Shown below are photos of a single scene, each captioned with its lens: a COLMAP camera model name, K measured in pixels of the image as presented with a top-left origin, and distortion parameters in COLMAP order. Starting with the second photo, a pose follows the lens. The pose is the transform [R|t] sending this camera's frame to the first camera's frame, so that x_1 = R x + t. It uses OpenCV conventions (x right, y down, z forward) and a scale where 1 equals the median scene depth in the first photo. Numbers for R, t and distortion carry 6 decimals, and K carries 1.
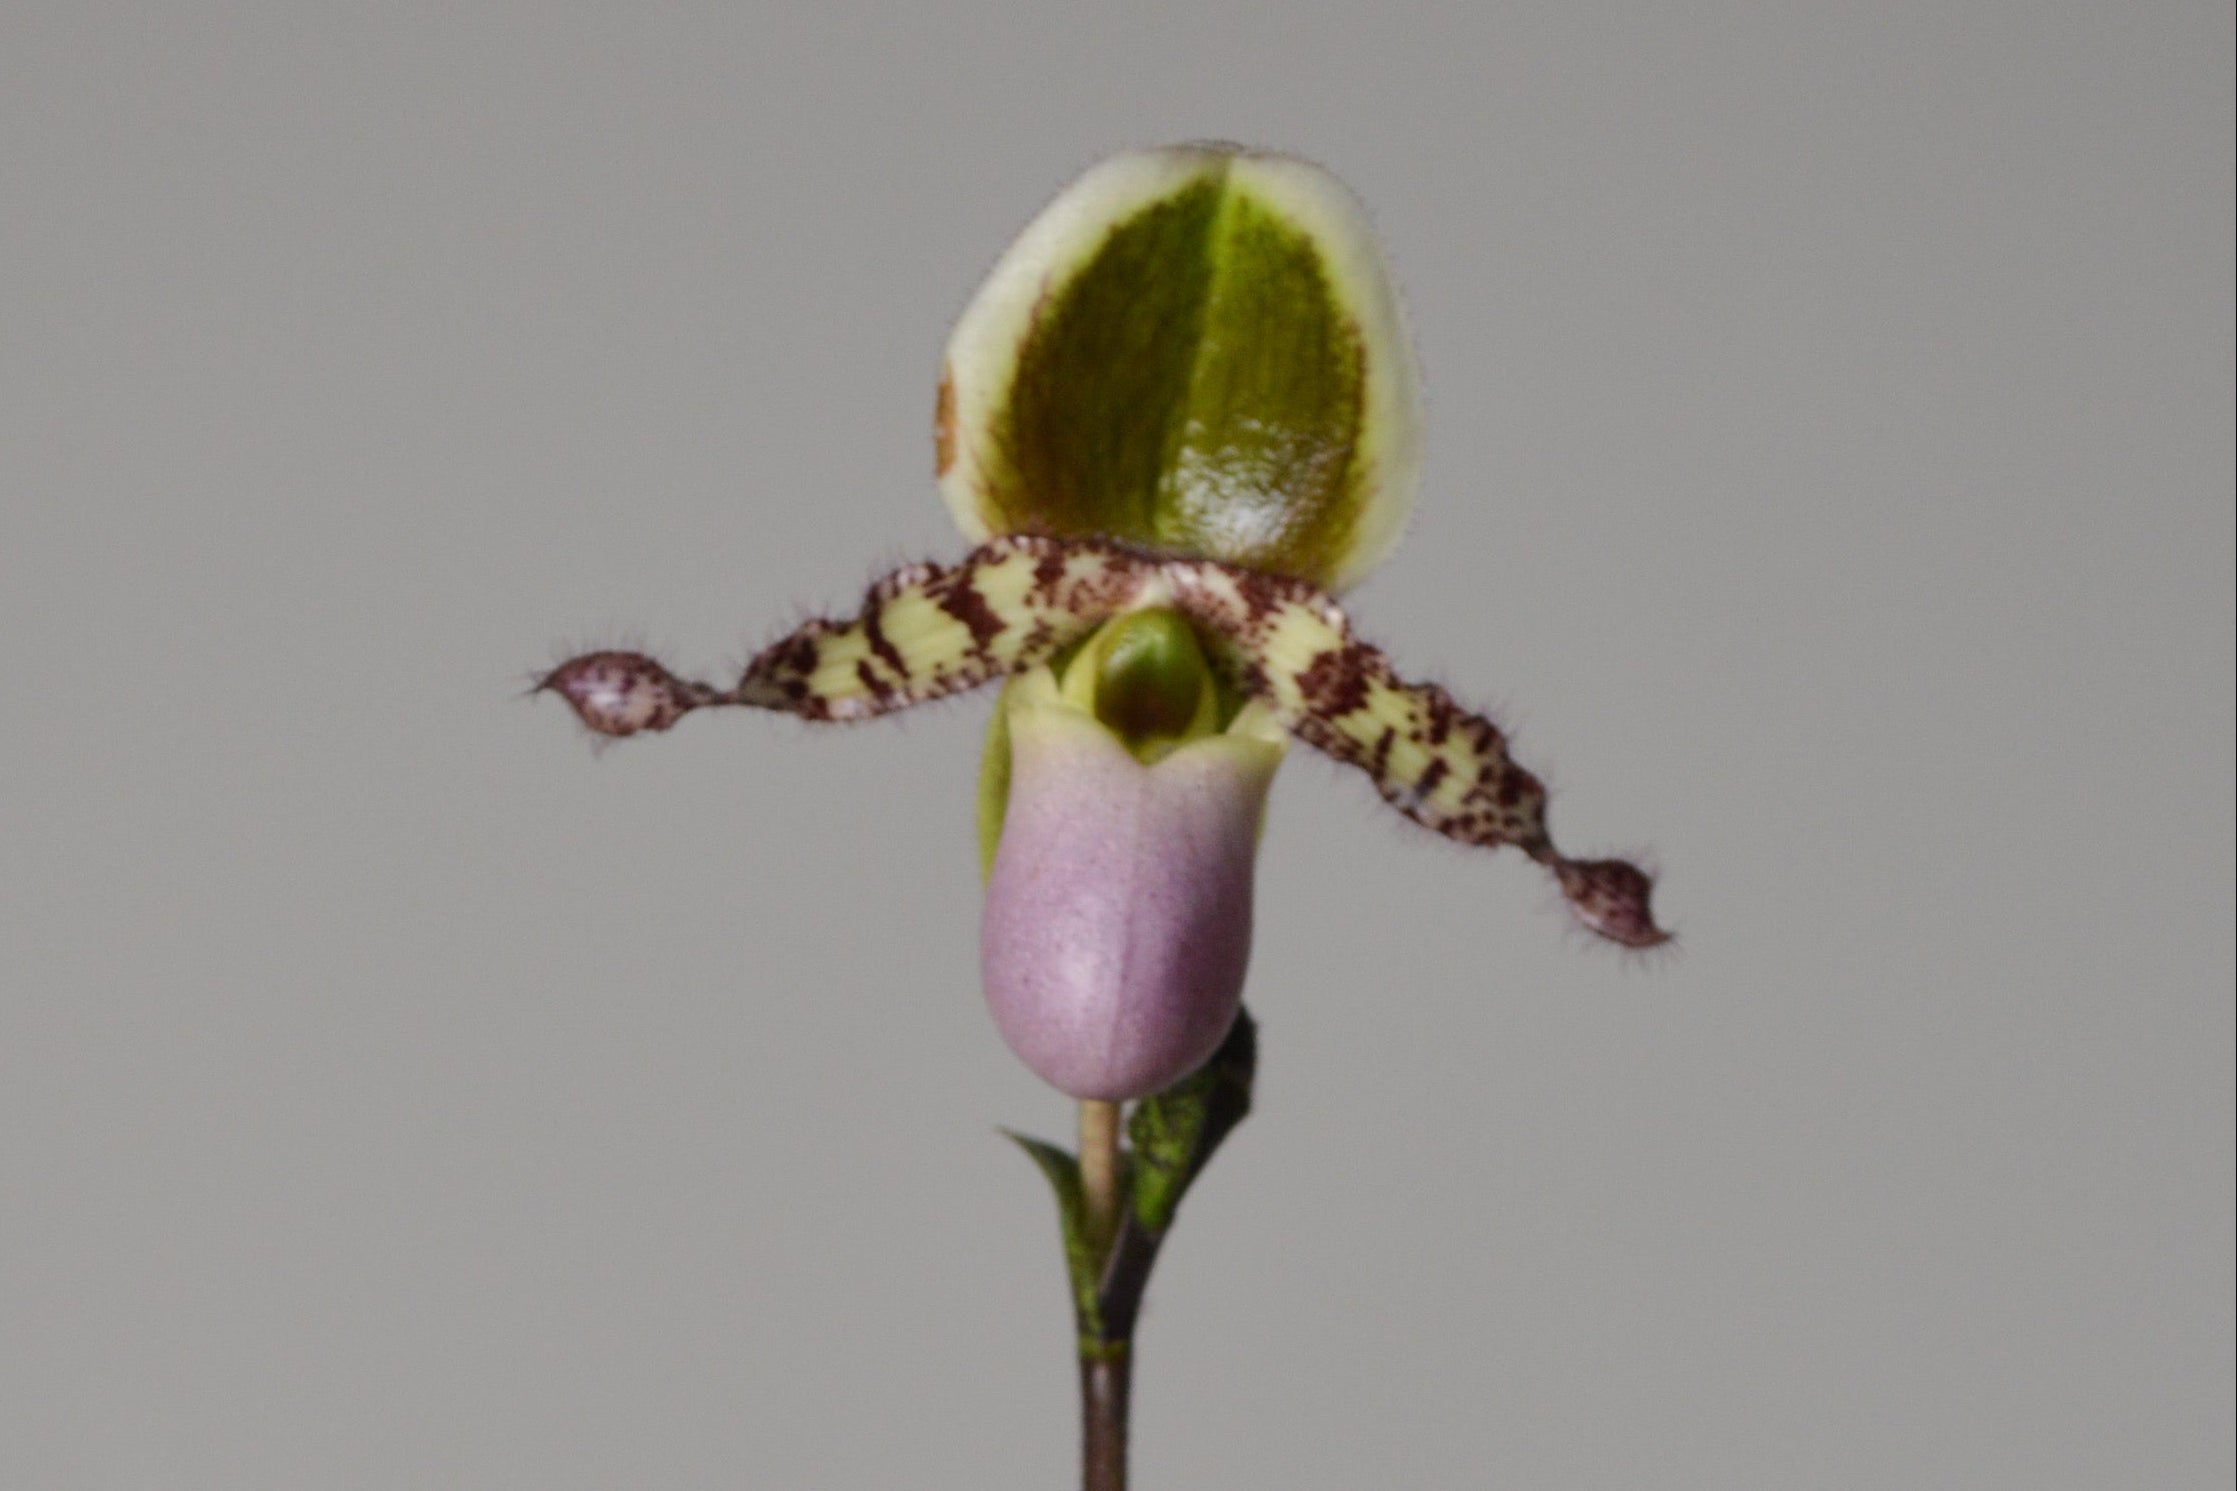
lens RADIAL K [[5039.9, 0, 1118.5], [0, 5039.9, 745.5], [0, 0, 1]] dist [0.067401, -0.229653]
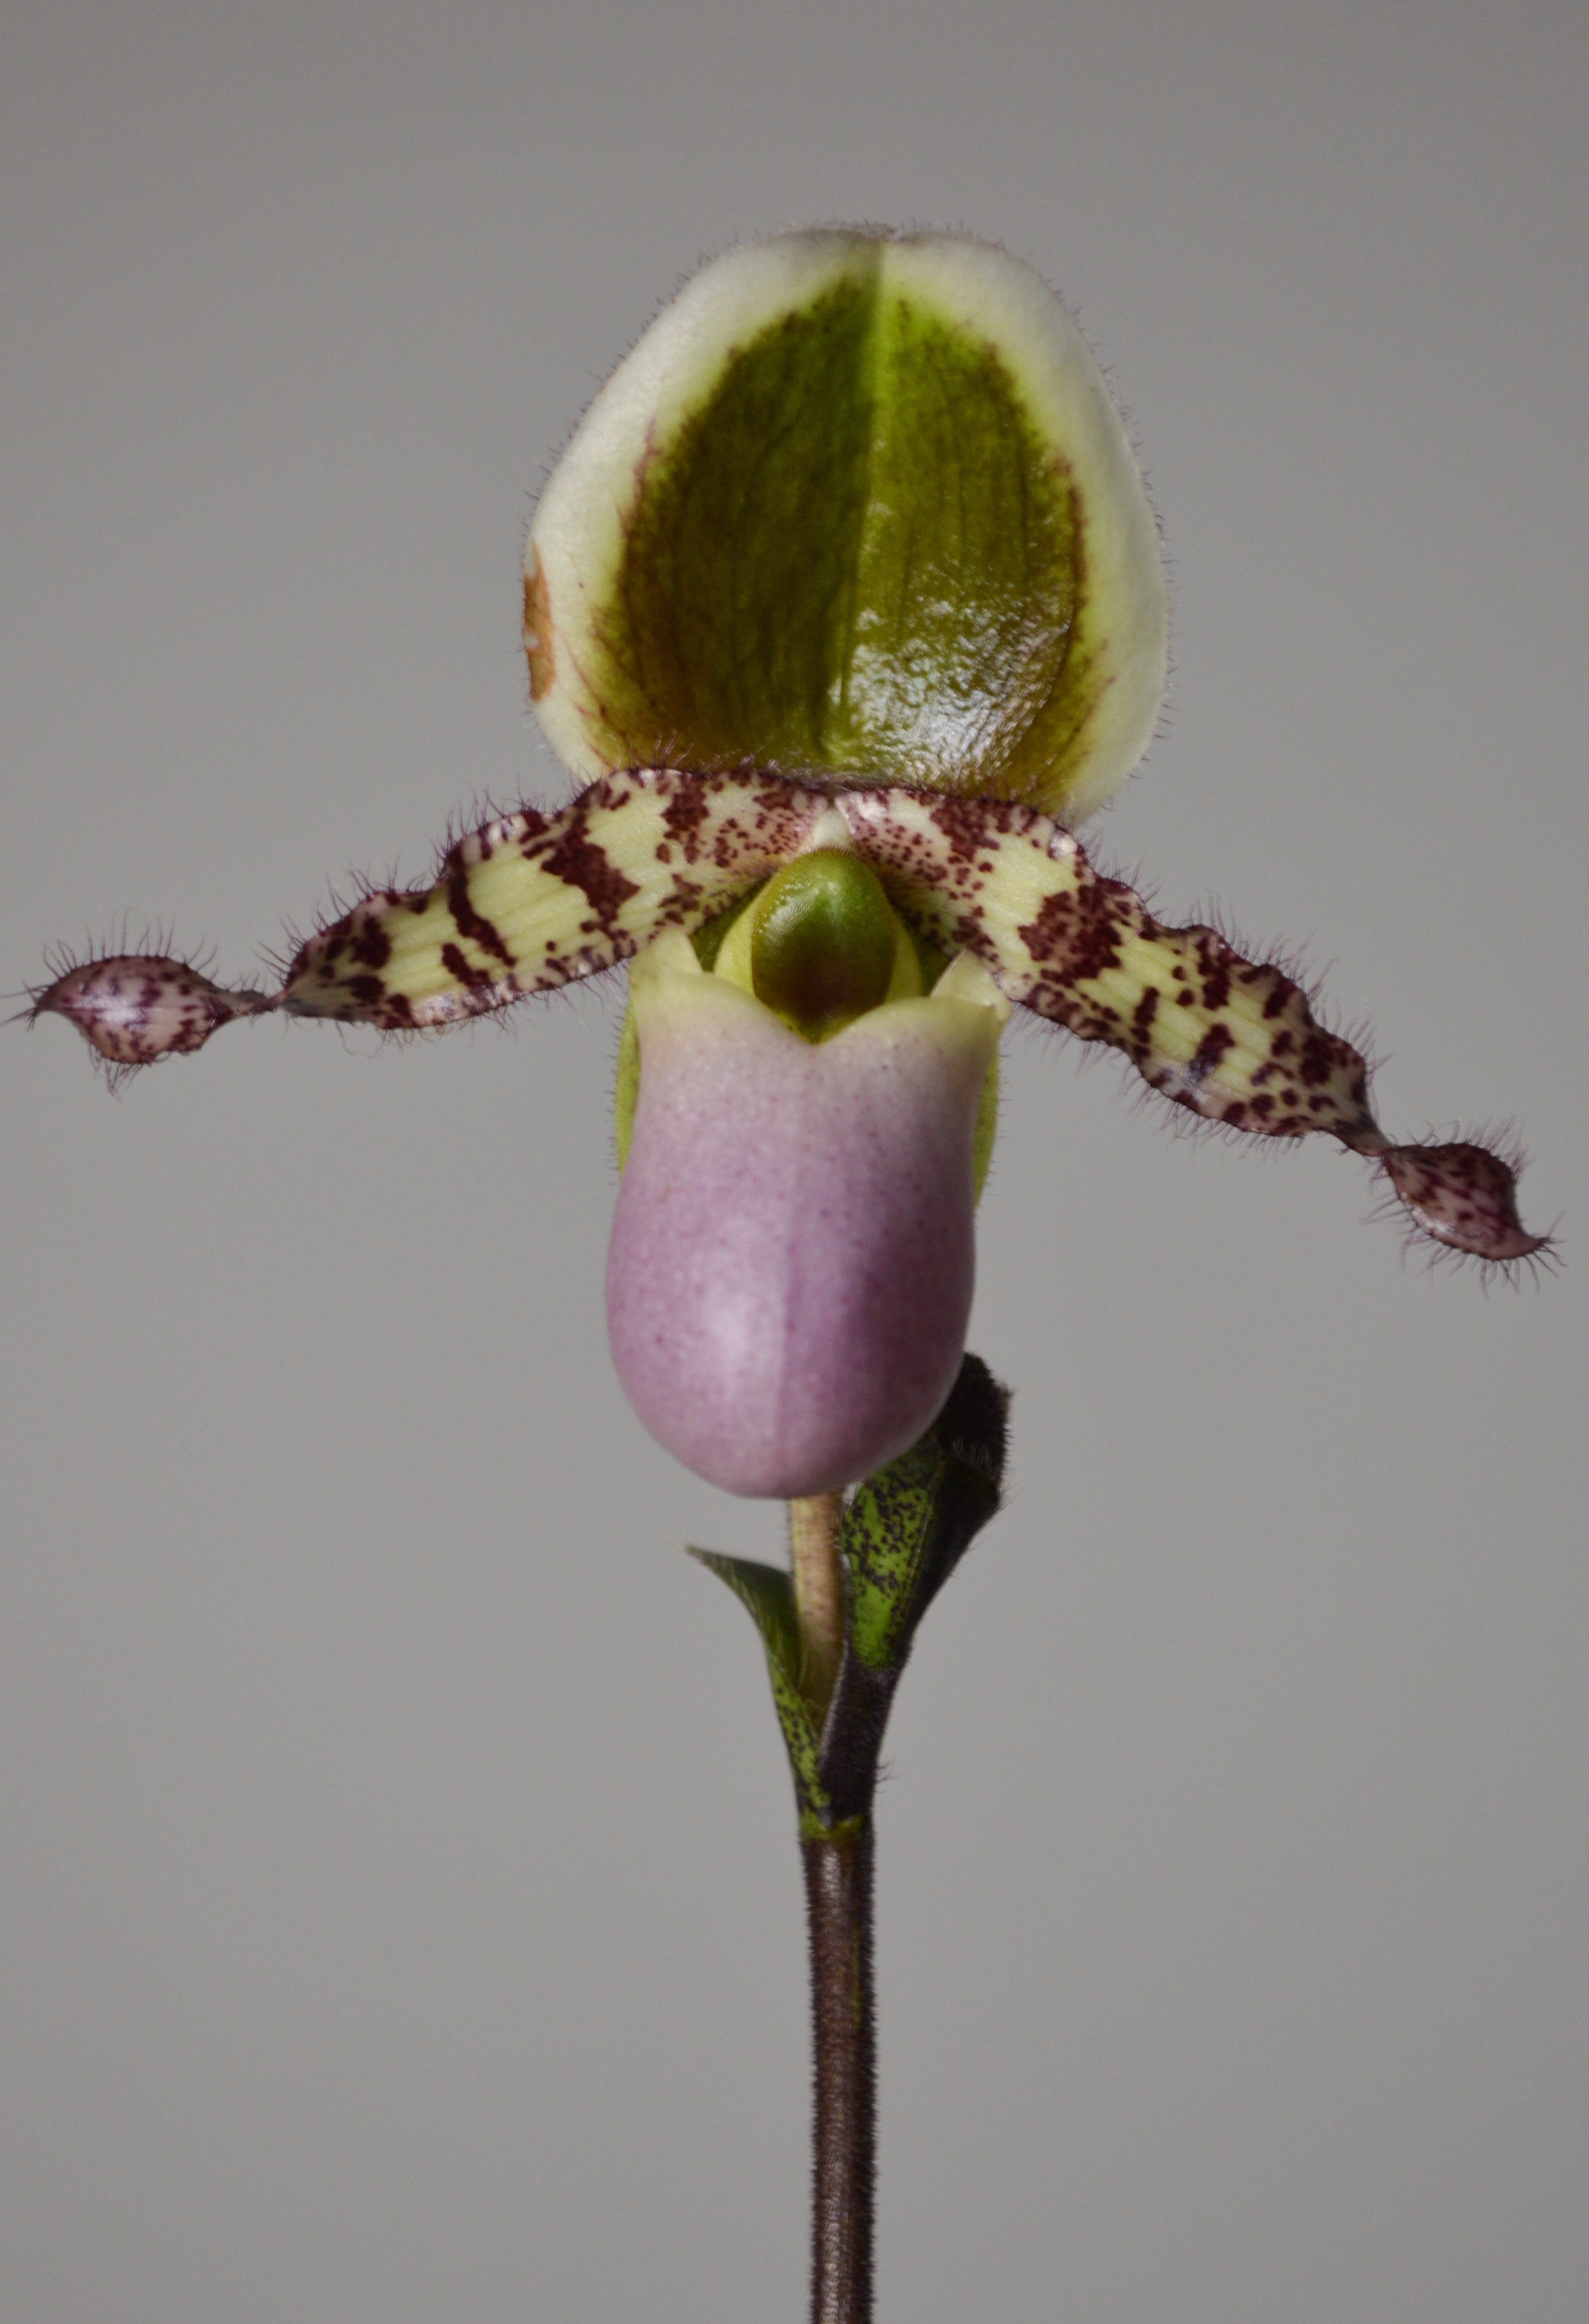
lens RADIAL K [[3680.5, 0, 794.9], [0, 3680.5, 1112.4], [0, 0, 1]] dist [0.033864, 0.031745]
pose [[0.993662, -0.069934, -0.088006, 0.048759], [0.065422, 0.996441, -0.053154, 0.041676], [0.091410, 0.047060, 0.994701, 0.447900]]
